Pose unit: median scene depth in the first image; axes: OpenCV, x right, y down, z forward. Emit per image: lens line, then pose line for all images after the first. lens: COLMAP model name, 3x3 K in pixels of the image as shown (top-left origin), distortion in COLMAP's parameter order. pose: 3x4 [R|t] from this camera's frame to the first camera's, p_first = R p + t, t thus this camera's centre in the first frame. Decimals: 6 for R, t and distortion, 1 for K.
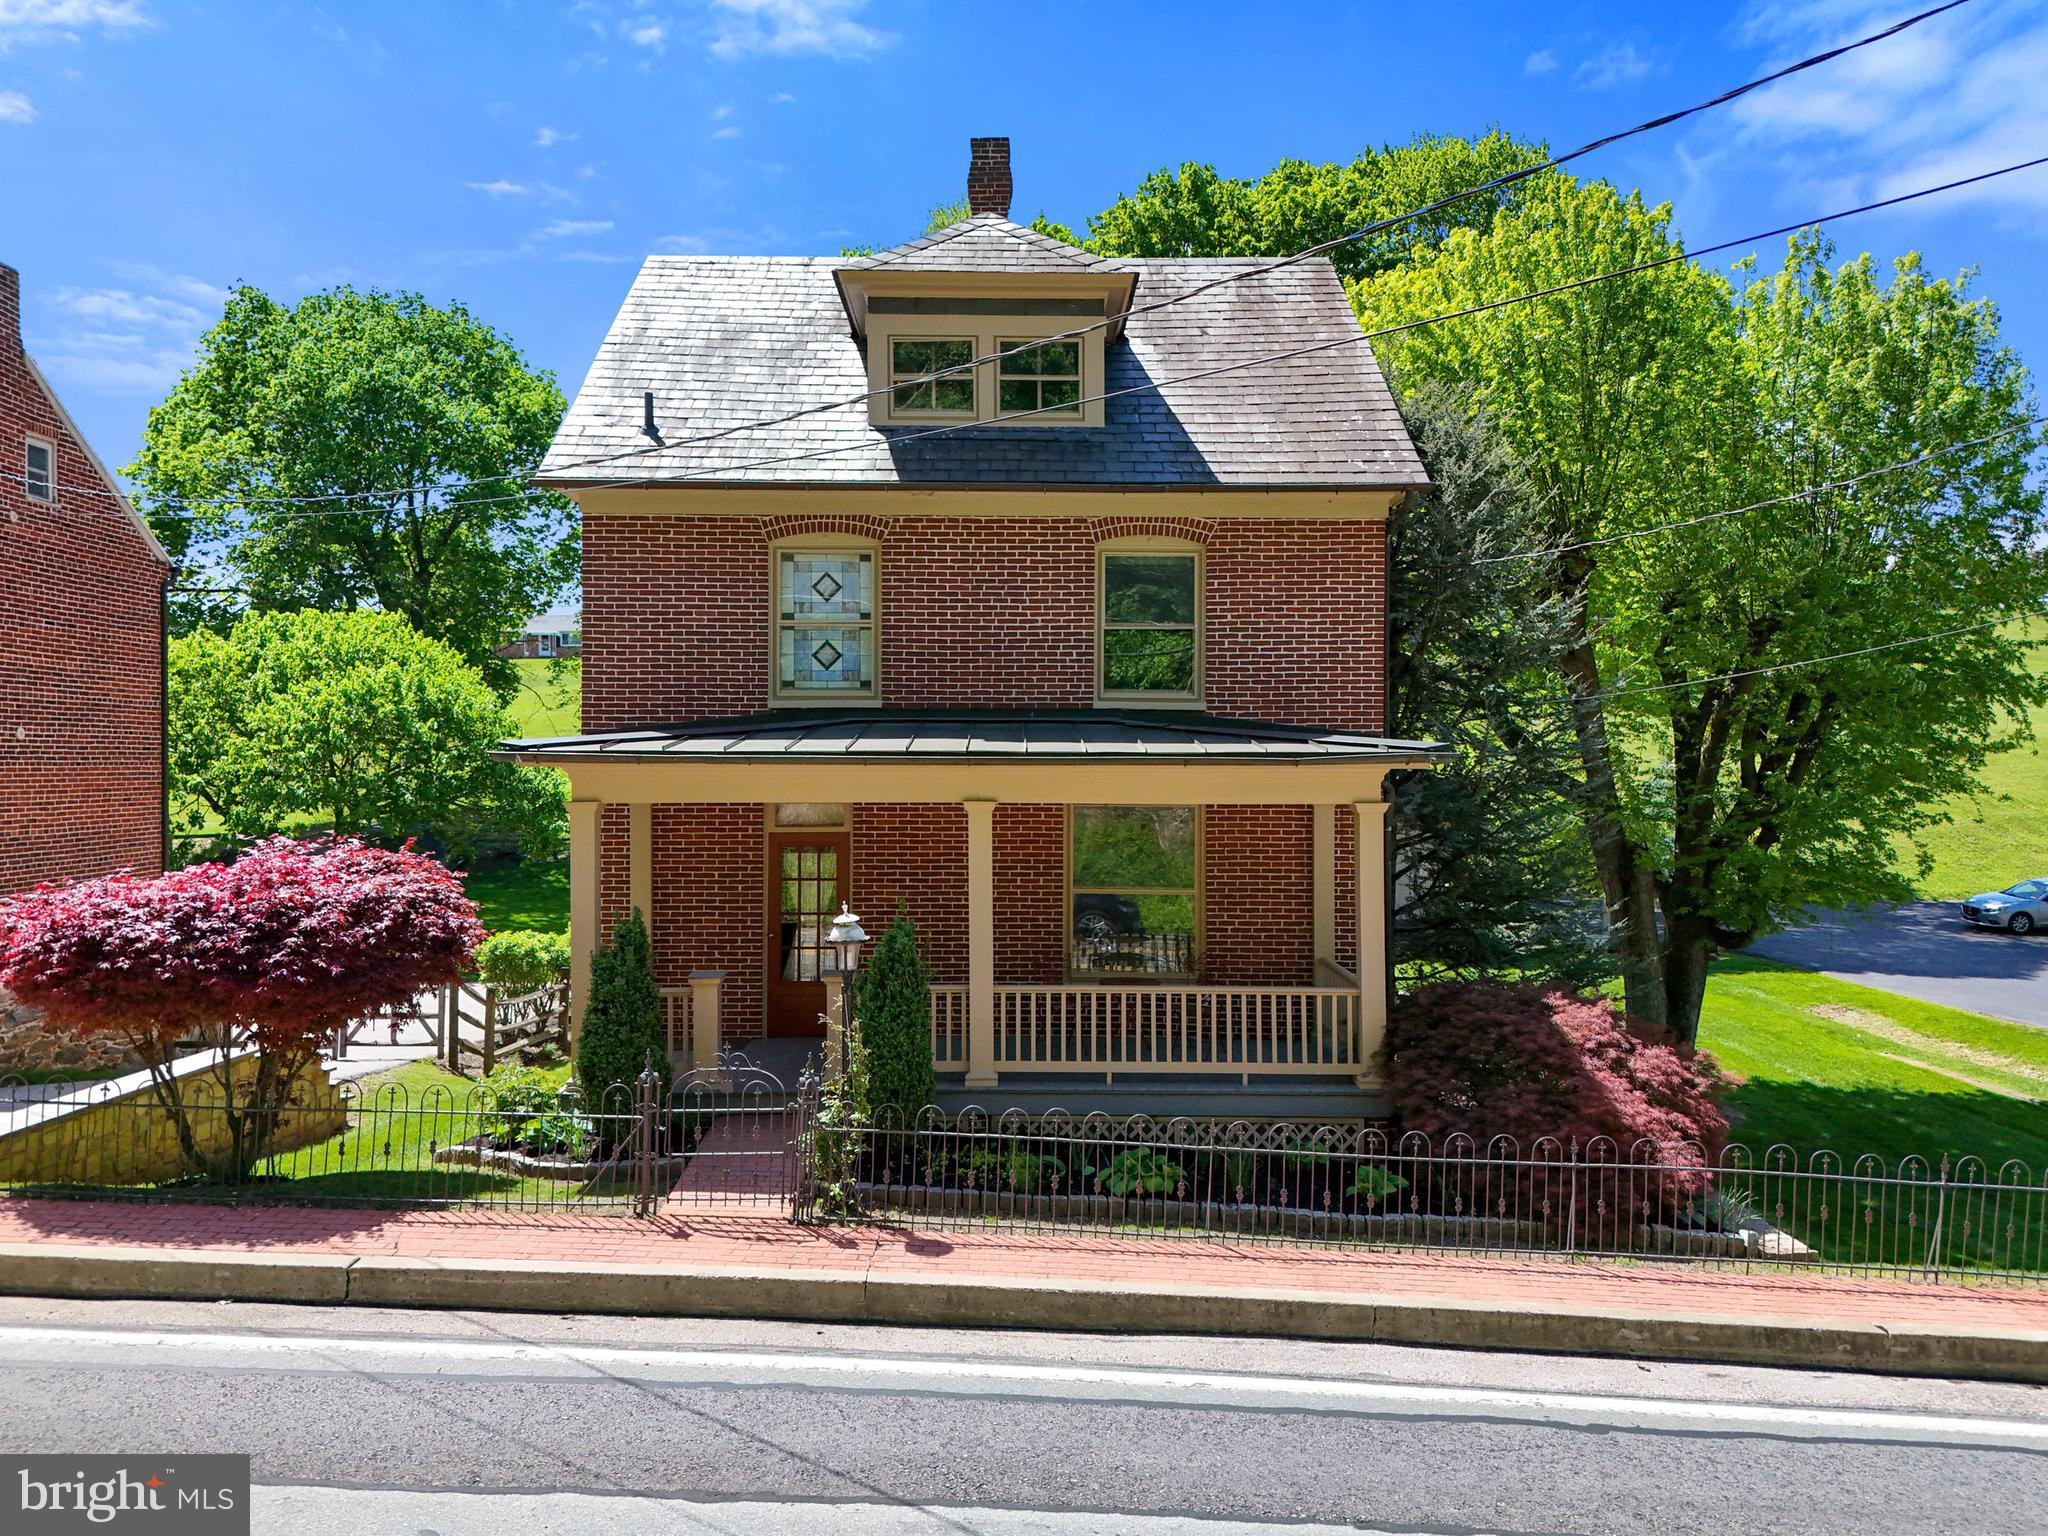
lens RADIAL K [[1501.5, 0, 1025.1], [0, 1501.5, 796.3], [0, 0, 1]] dist [0.076375, -0.002167]
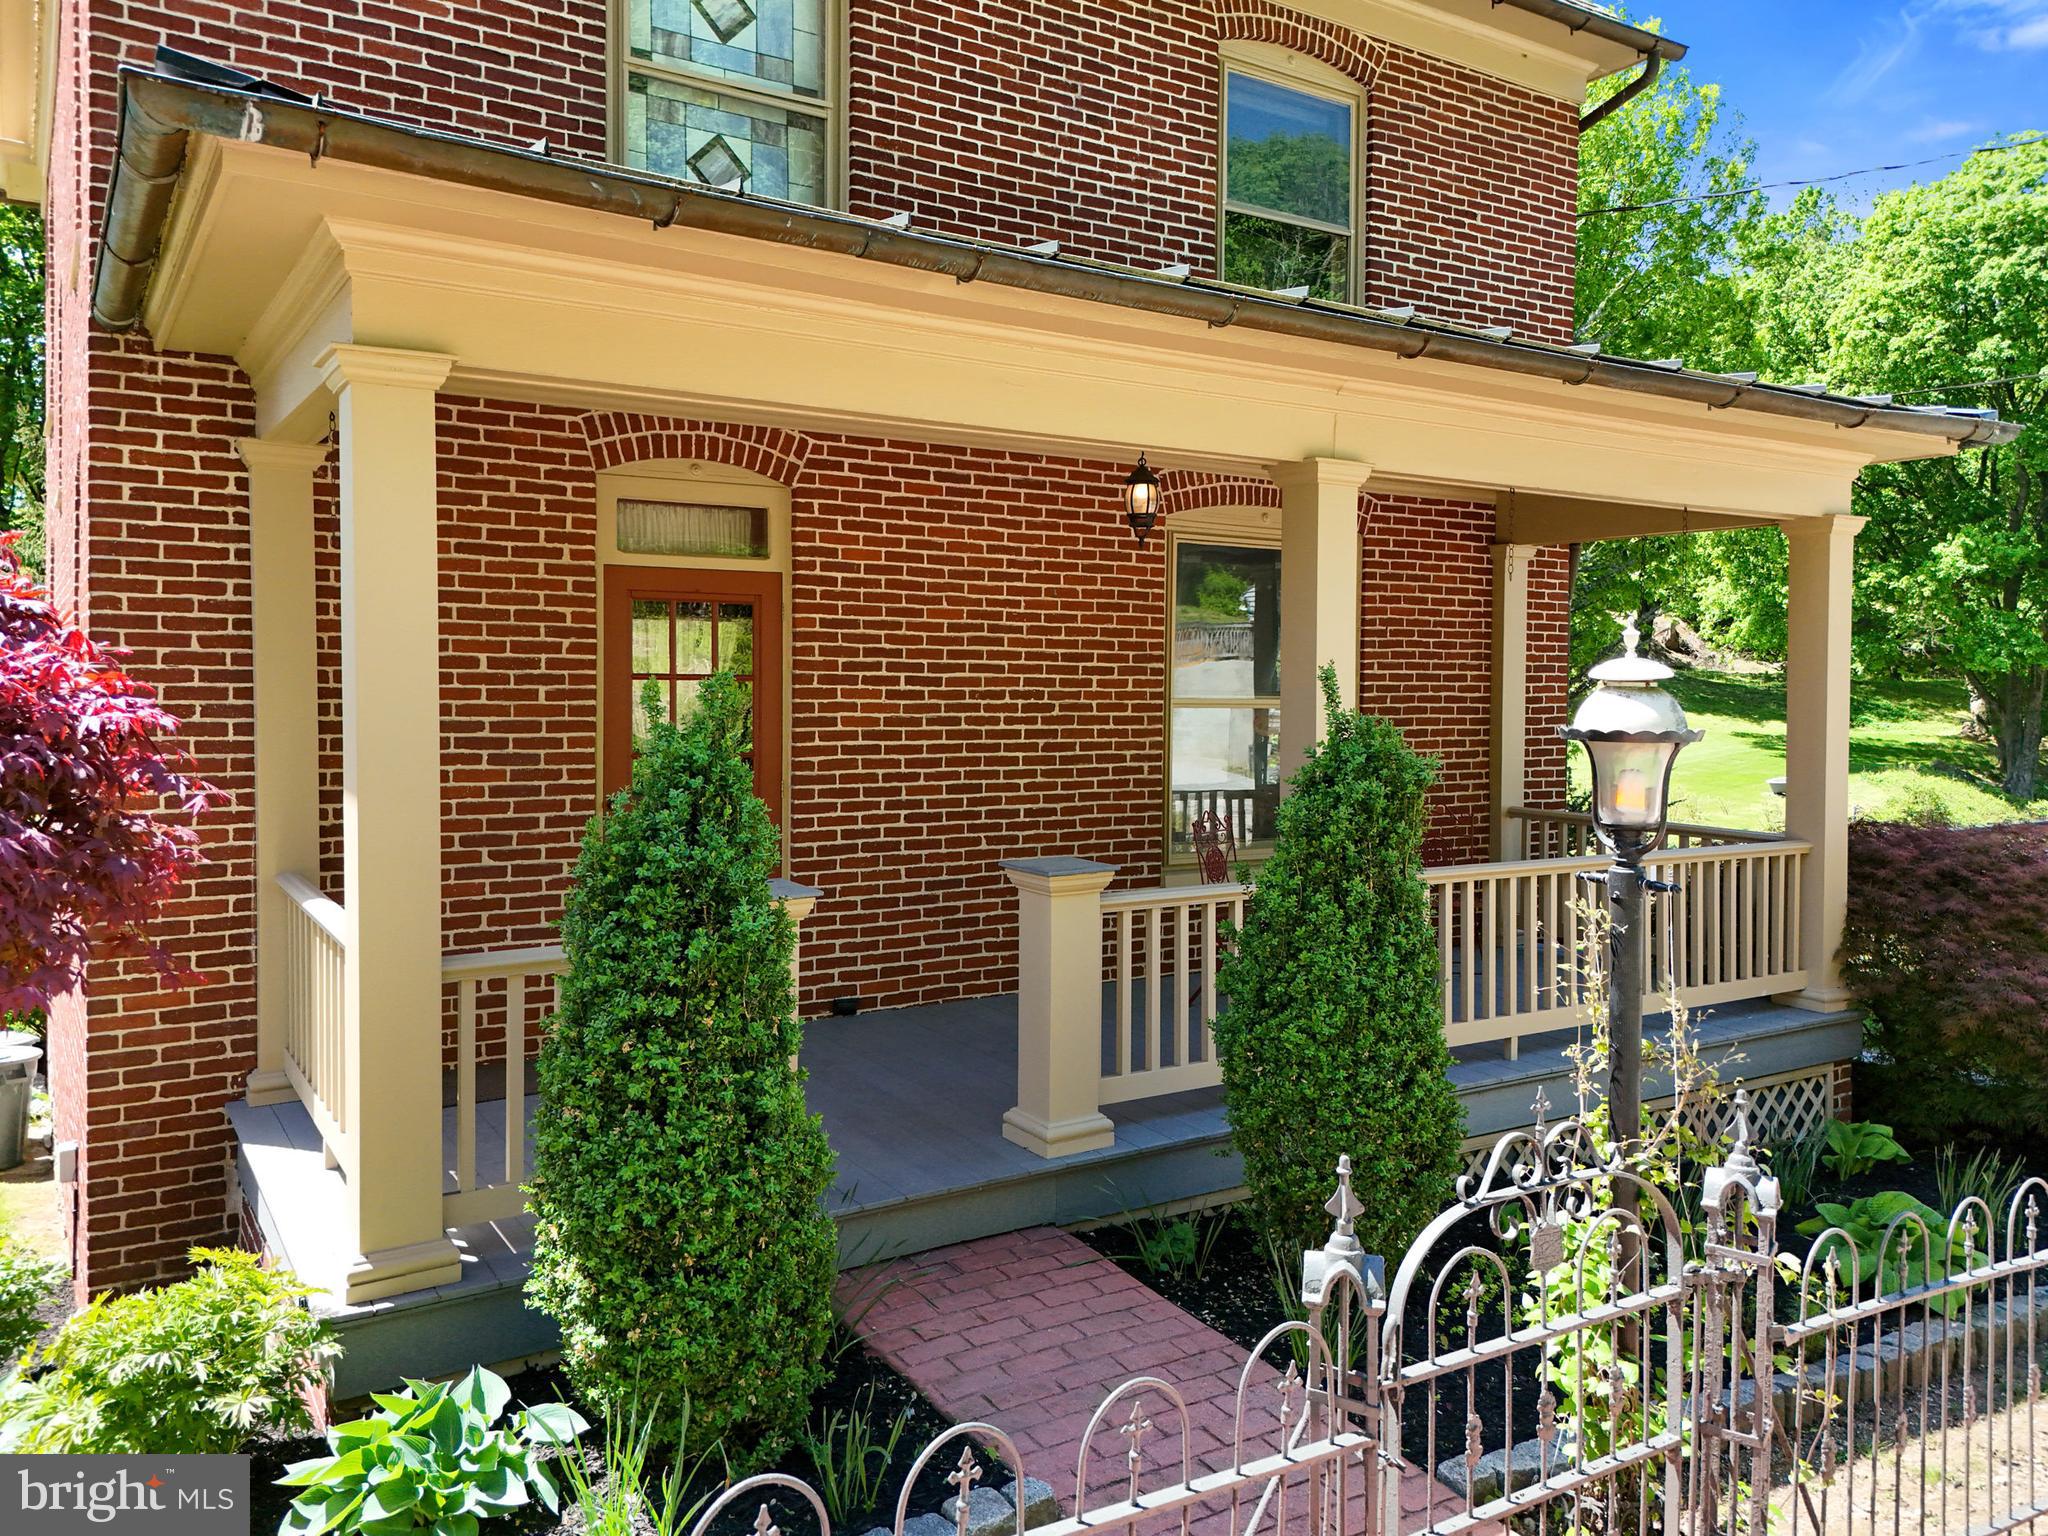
lens RADIAL K [[1527.2, 0, 1027.8], [0, 1527.2, 751.2], [0, 0, 1]] dist [0.038347, -0.028084]
pose [[0.851699, -0.018880, 0.523692, -0.341127], [0.006085, 0.999640, 0.026143, 0.076065], [-0.523996, -0.019079, 0.851507, 0.658268]]
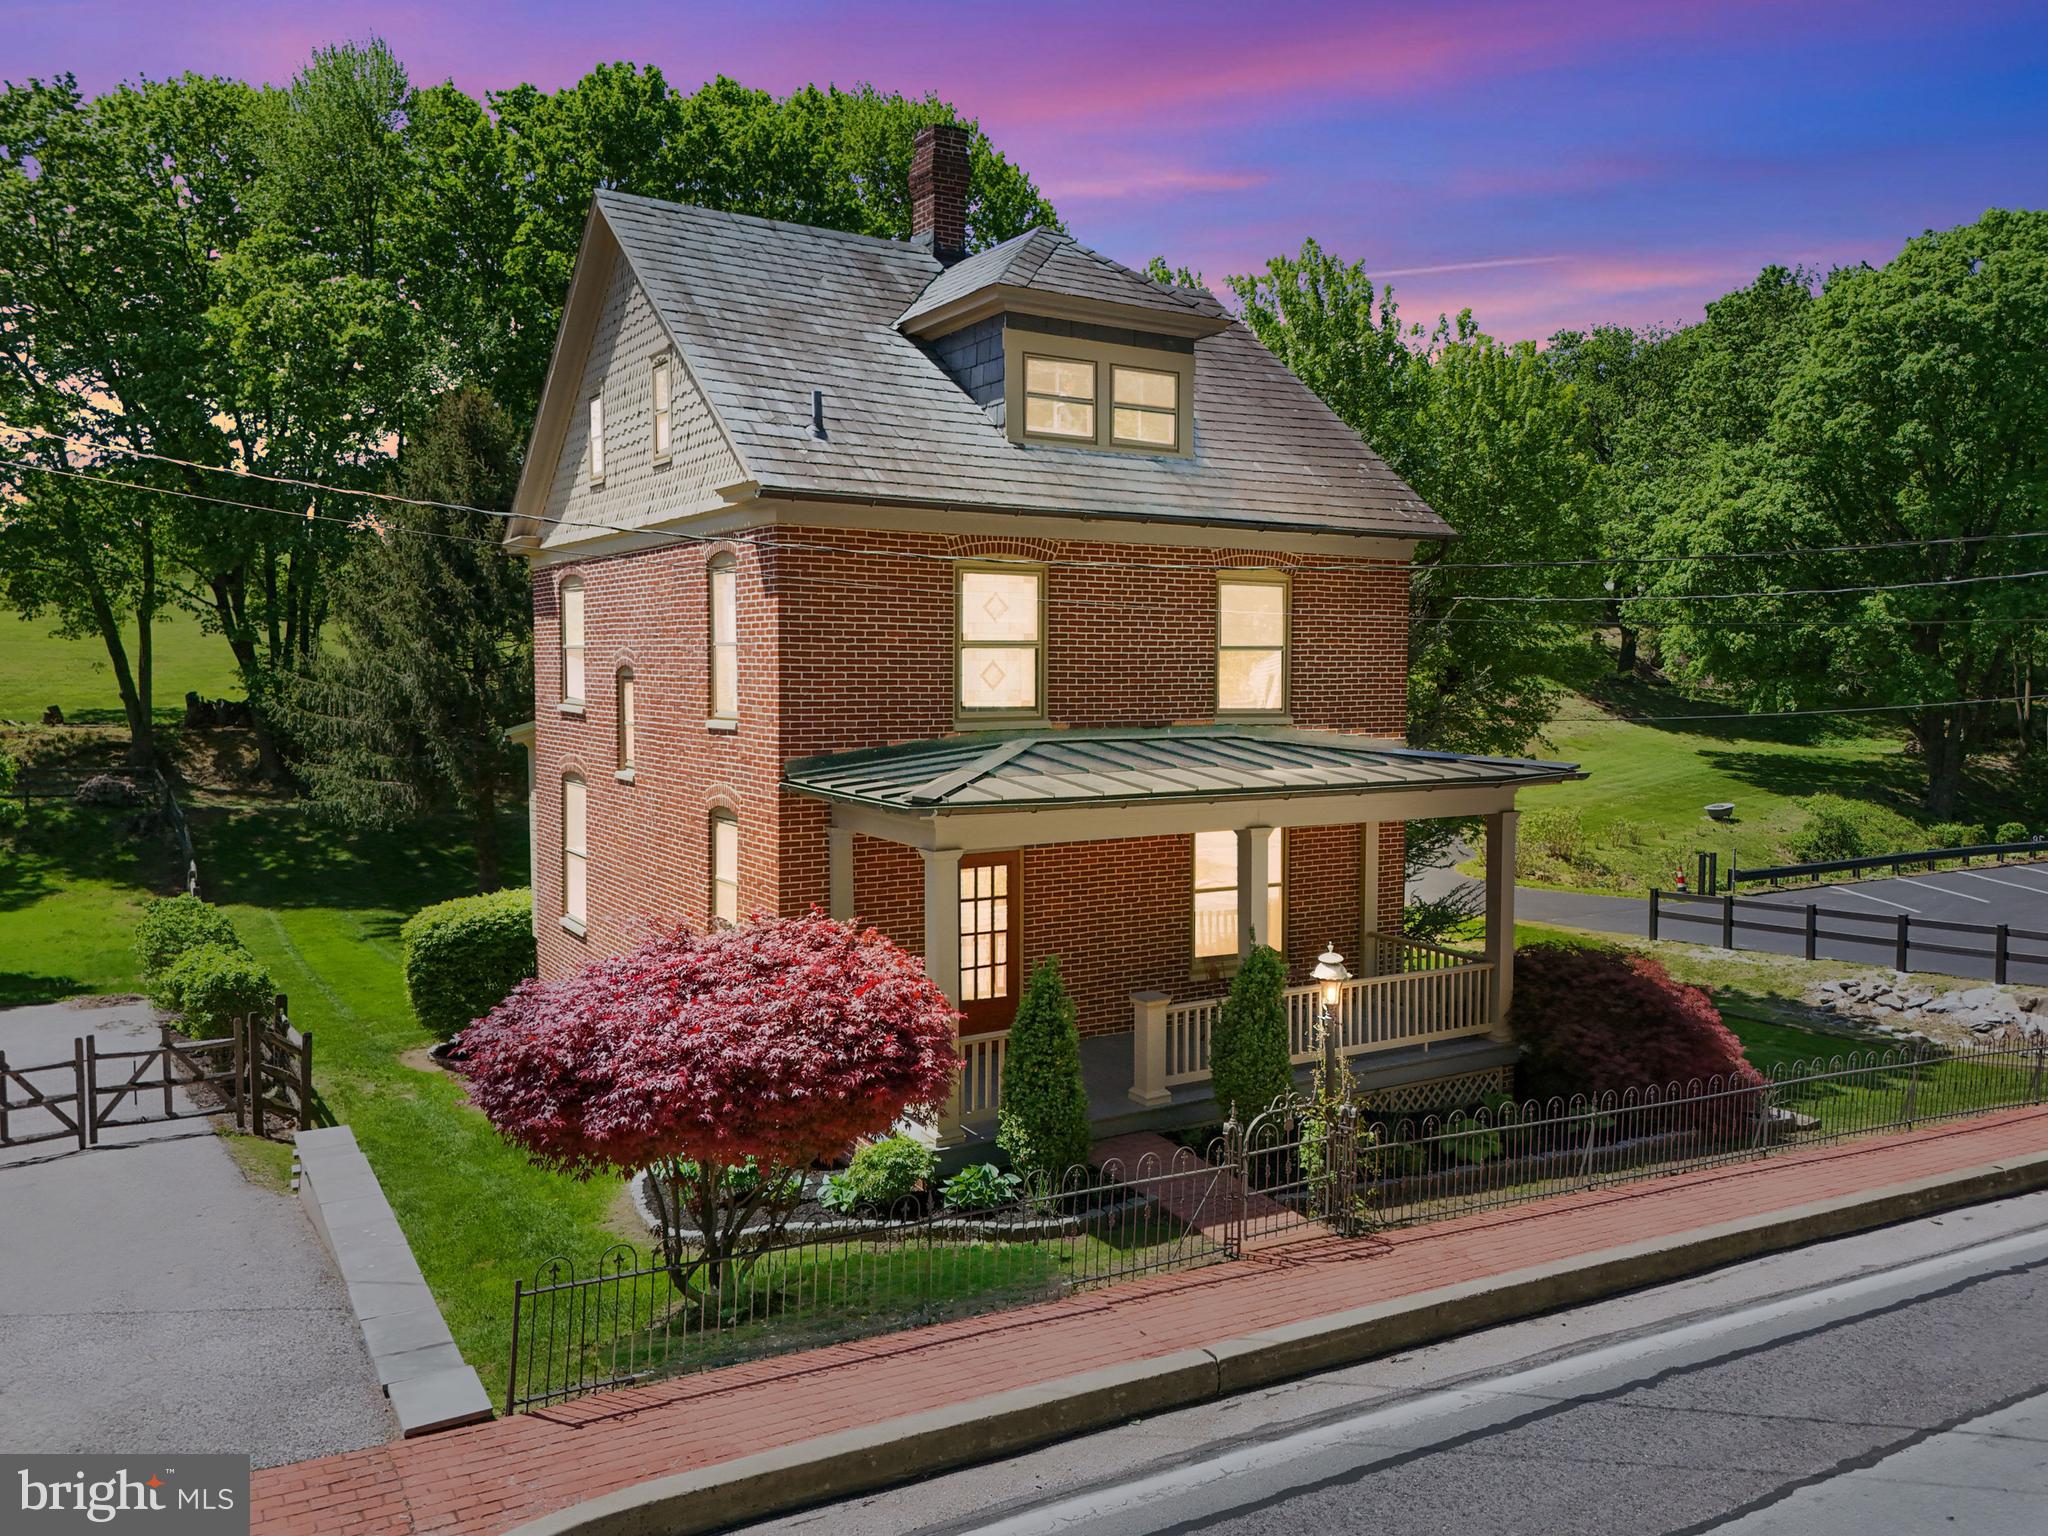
lens RADIAL K [[1470.4, 0, 1027.7], [0, 1470.4, 824.4], [0, 0, 1]] dist [0.065356, -0.050513]
pose [[0.861309, -0.050818, 0.505533, -0.709909], [0.009895, 0.996474, 0.083311, -0.089004], [-0.507985, -0.066754, 0.858775, 0.166933]]
